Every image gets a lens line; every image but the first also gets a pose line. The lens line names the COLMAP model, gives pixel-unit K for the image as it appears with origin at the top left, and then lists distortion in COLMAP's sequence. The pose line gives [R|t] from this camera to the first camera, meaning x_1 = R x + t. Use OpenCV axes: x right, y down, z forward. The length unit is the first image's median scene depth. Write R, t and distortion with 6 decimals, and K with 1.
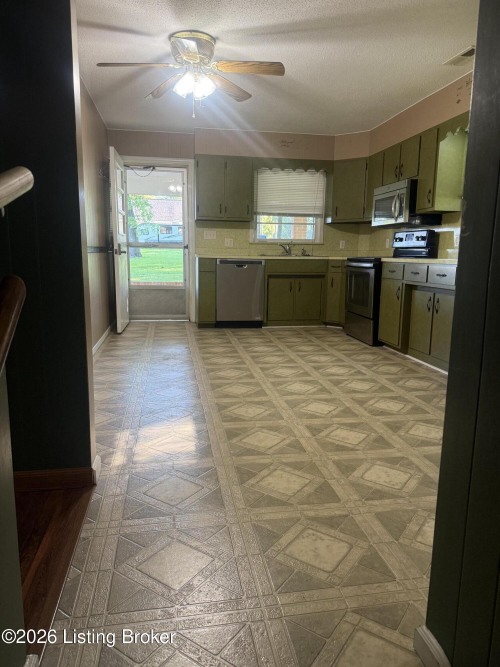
lens RADIAL K [[466.2, 0, 245.4], [0, 466.2, 339.3], [0, 0, 1]] dist [0.064837, -0.086849]
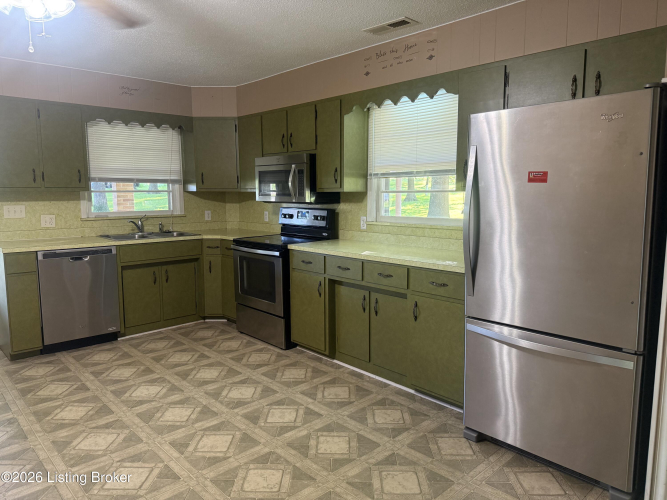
lens RADIAL K [[466.2, 0, 334.4], [0, 466.2, 251.6], [0, 0, 1]] dist [0.064837, -0.086849]
pose [[0.828944, -0.084897, 0.552851, -0.080307], [0.114046, 0.993304, -0.018465, -0.111746], [-0.547581, 0.078357, 0.833076, 0.220320]]
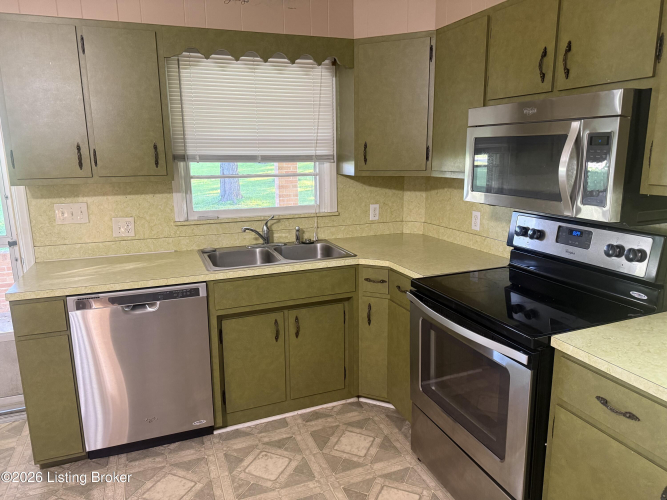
lens RADIAL K [[466.2, 0, 337.9], [0, 466.2, 254.6], [0, 0, 1]] dist [0.064837, -0.086849]
pose [[0.976121, -0.070014, 0.205634, 0.071337], [0.062789, 0.997165, 0.041461, -0.205272], [-0.207954, -0.027559, 0.977750, 0.589328]]
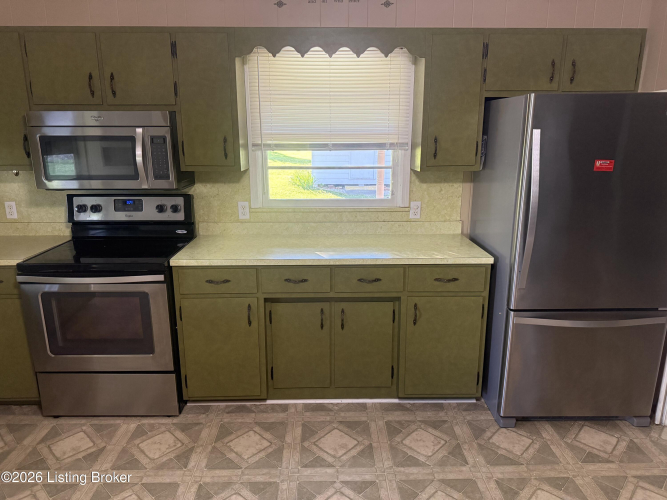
lens RADIAL K [[466.2, 0, 339.7], [0, 466.2, 253.7], [0, 0, 1]] dist [0.064837, -0.086849]
pose [[0.141885, -0.250143, 0.957756, -0.150782], [0.182658, 0.957546, 0.223028, -0.214554], [-0.972885, 0.143298, 0.181552, 0.588687]]
